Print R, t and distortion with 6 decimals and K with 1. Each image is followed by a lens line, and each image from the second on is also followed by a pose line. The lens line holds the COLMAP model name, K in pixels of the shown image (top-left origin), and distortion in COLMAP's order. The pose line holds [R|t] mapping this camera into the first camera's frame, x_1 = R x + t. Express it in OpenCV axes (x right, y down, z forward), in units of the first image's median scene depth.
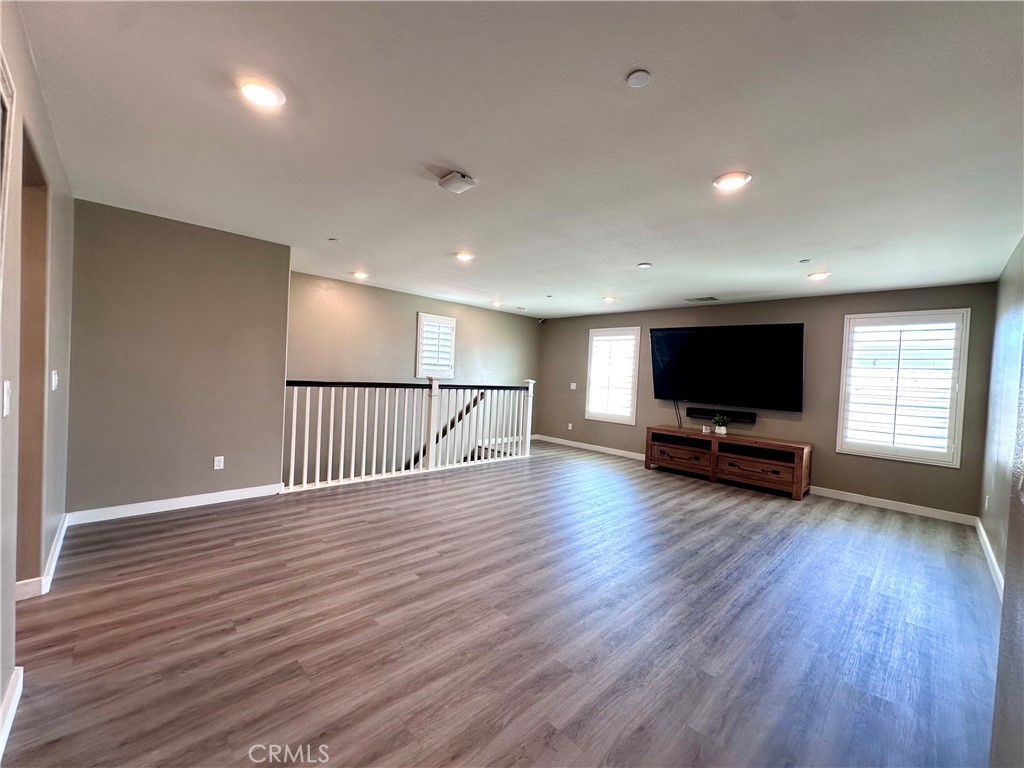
lens RADIAL K [[409.9, 0, 512.0], [0, 409.9, 384.0], [0, 0, 1]] dist [-0.000687, -0.000088]
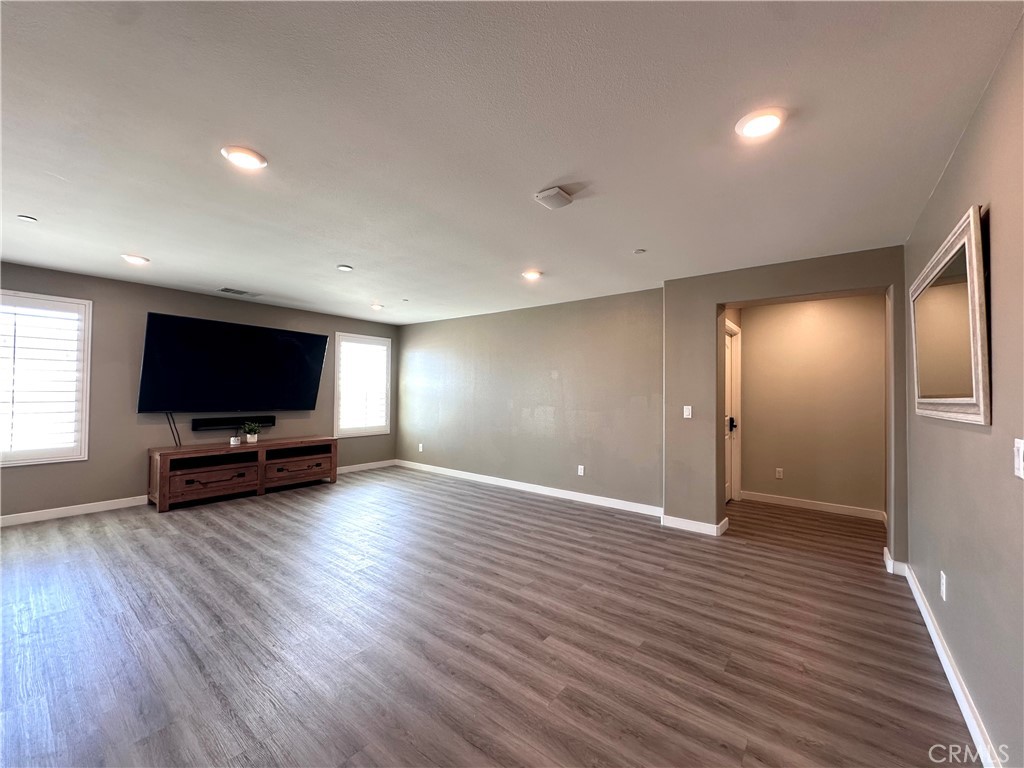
lens RADIAL K [[409.9, 0, 512.0], [0, 409.9, 384.0], [0, 0, 1]] dist [-0.000687, -0.000088]
pose [[-0.130196, -0.032298, 0.990962, -0.544044], [0.002941, 0.999452, 0.032961, -0.044151], [-0.991484, 0.007205, -0.130030, 0.614225]]
